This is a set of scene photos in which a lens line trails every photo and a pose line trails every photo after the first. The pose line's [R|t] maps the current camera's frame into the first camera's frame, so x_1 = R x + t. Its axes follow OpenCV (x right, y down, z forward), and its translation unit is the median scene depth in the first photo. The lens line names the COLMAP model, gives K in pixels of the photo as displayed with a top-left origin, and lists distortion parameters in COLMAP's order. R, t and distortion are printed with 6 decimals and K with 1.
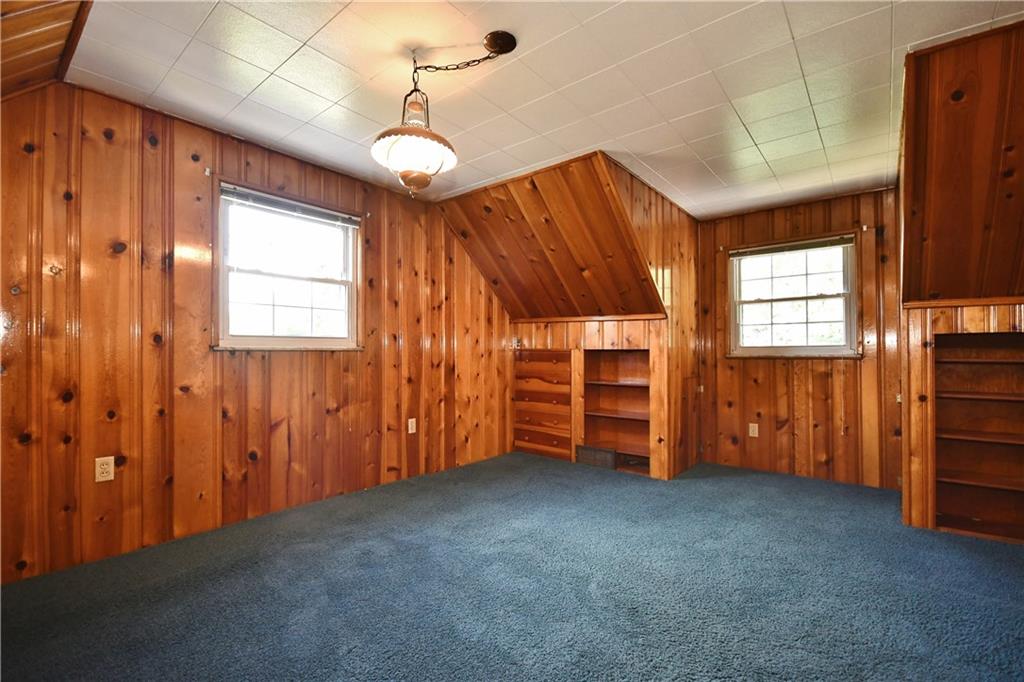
lens RADIAL K [[453.2, 0, 507.4], [0, 453.2, 347.3], [0, 0, 1]] dist [-0.000383, -0.000136]
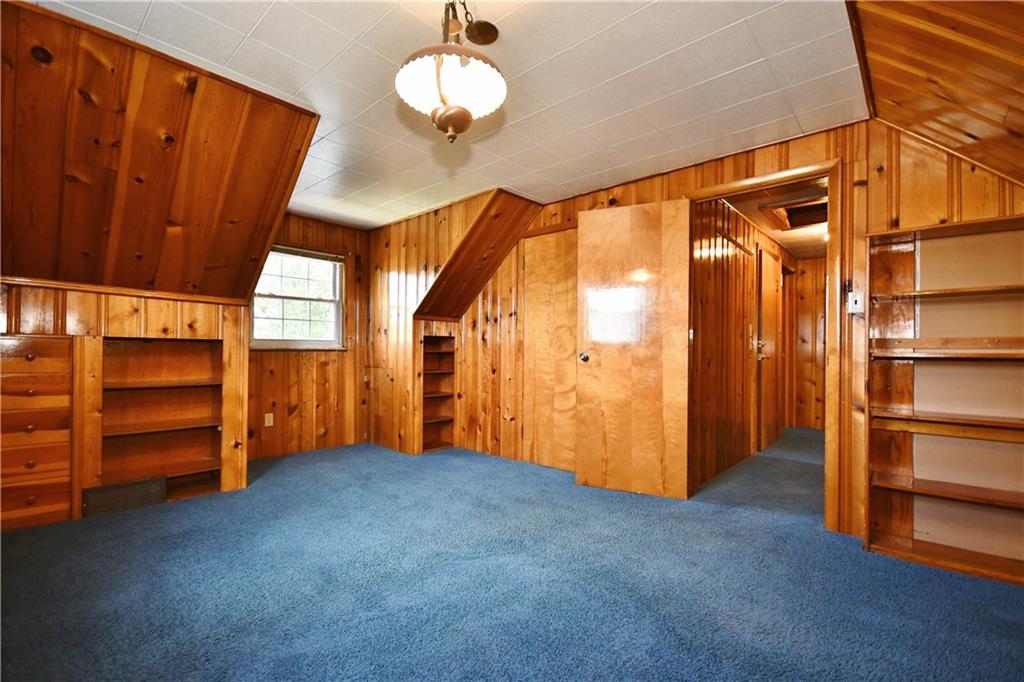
lens RADIAL K [[453.2, 0, 507.4], [0, 453.2, 347.3], [0, 0, 1]] dist [-0.000383, -0.000136]
pose [[0.037977, 0.008325, 0.999244, -0.492189], [-0.022182, 0.999726, -0.007486, 0.013256], [-0.999032, -0.021881, 0.038151, 0.435764]]
